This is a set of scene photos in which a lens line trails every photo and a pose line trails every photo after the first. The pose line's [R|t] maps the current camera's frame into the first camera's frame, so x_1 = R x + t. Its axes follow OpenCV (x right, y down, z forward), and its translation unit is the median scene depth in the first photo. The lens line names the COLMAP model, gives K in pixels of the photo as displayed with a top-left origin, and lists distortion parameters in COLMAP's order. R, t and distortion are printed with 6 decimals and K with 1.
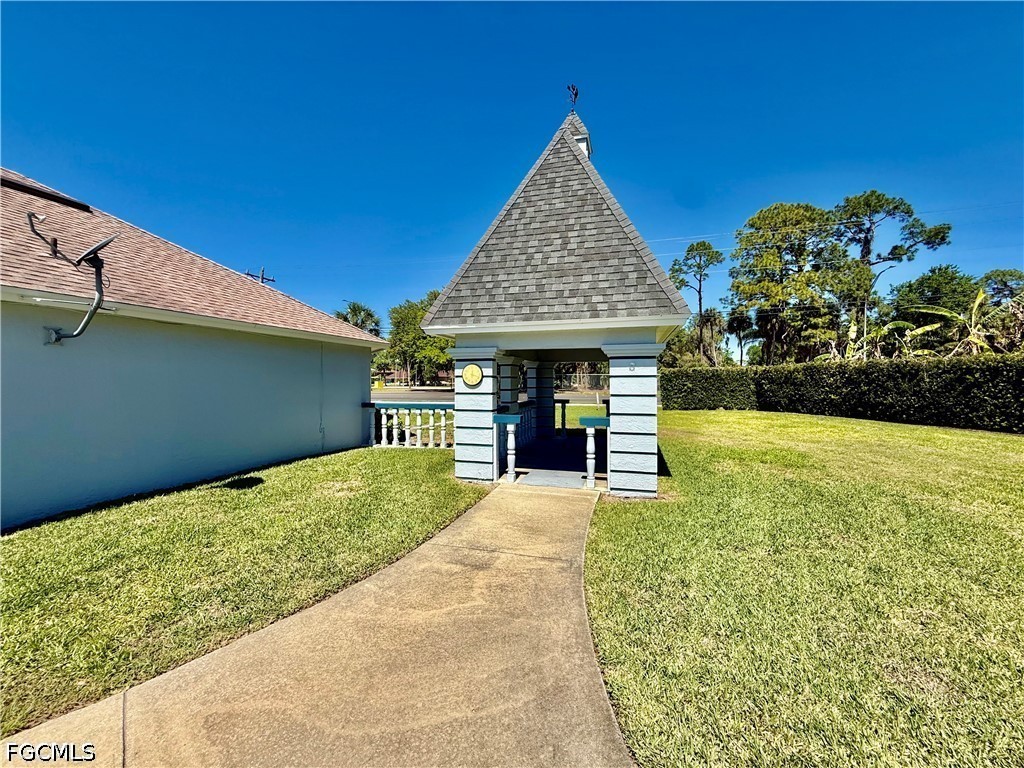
lens RADIAL K [[408.7, 0, 509.7], [0, 408.7, 383.1], [0, 0, 1]] dist [-0.000934, 0.000154]
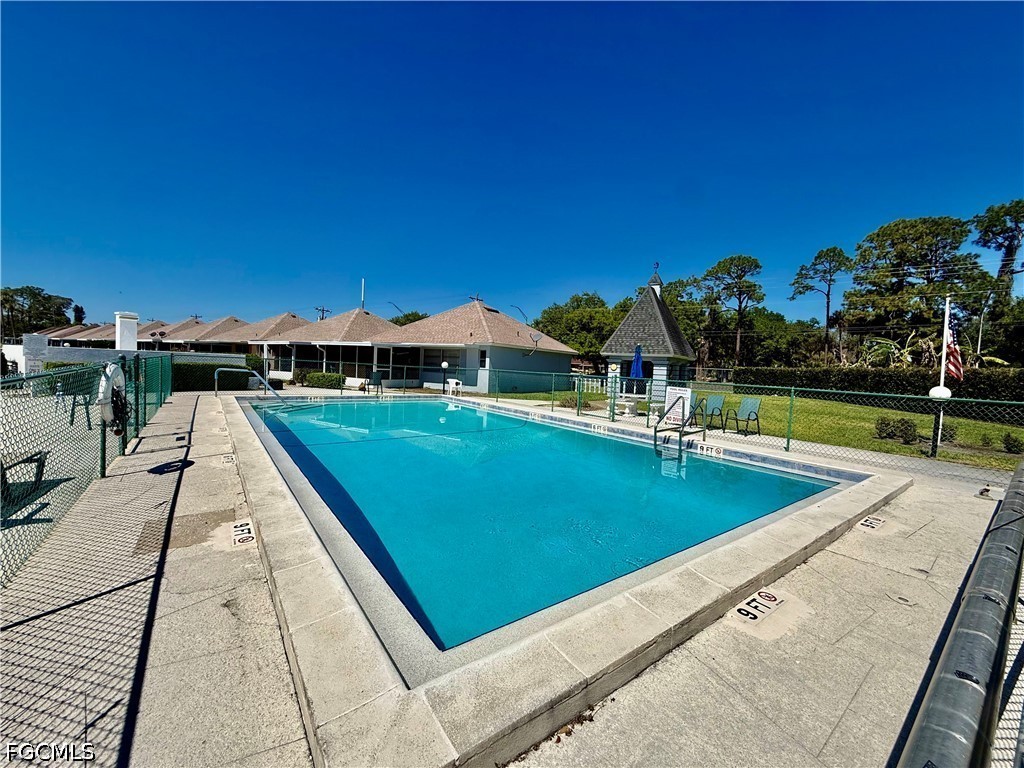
lens RADIAL K [[408.7, 0, 509.7], [0, 408.7, 383.1], [0, 0, 1]] dist [-0.000934, 0.000154]
pose [[0.952535, 0.058612, -0.298733, 0.074853], [-0.048991, 0.998014, 0.039599, 0.014985], [0.300461, -0.023084, 0.953515, -1.757169]]
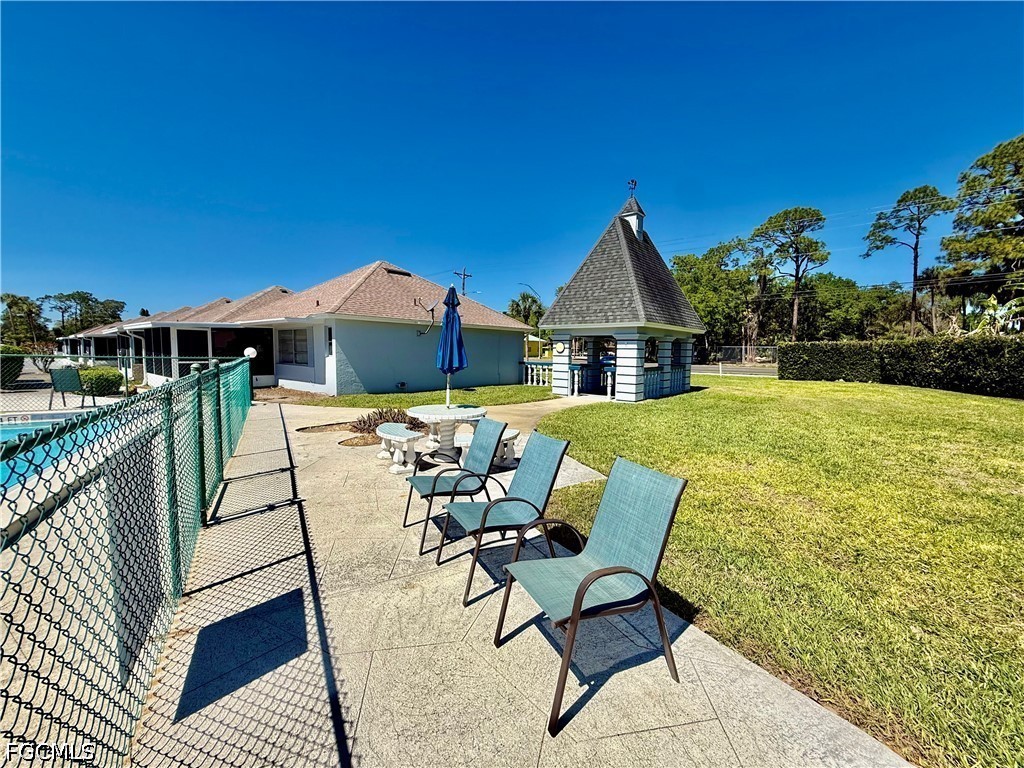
lens RADIAL K [[408.7, 0, 509.7], [0, 408.7, 383.1], [0, 0, 1]] dist [-0.000934, 0.000154]
pose [[0.914292, 0.045319, -0.402513, 0.378559], [-0.016278, 0.997030, 0.075281, 0.007344], [0.404729, -0.062277, 0.912313, -0.770188]]
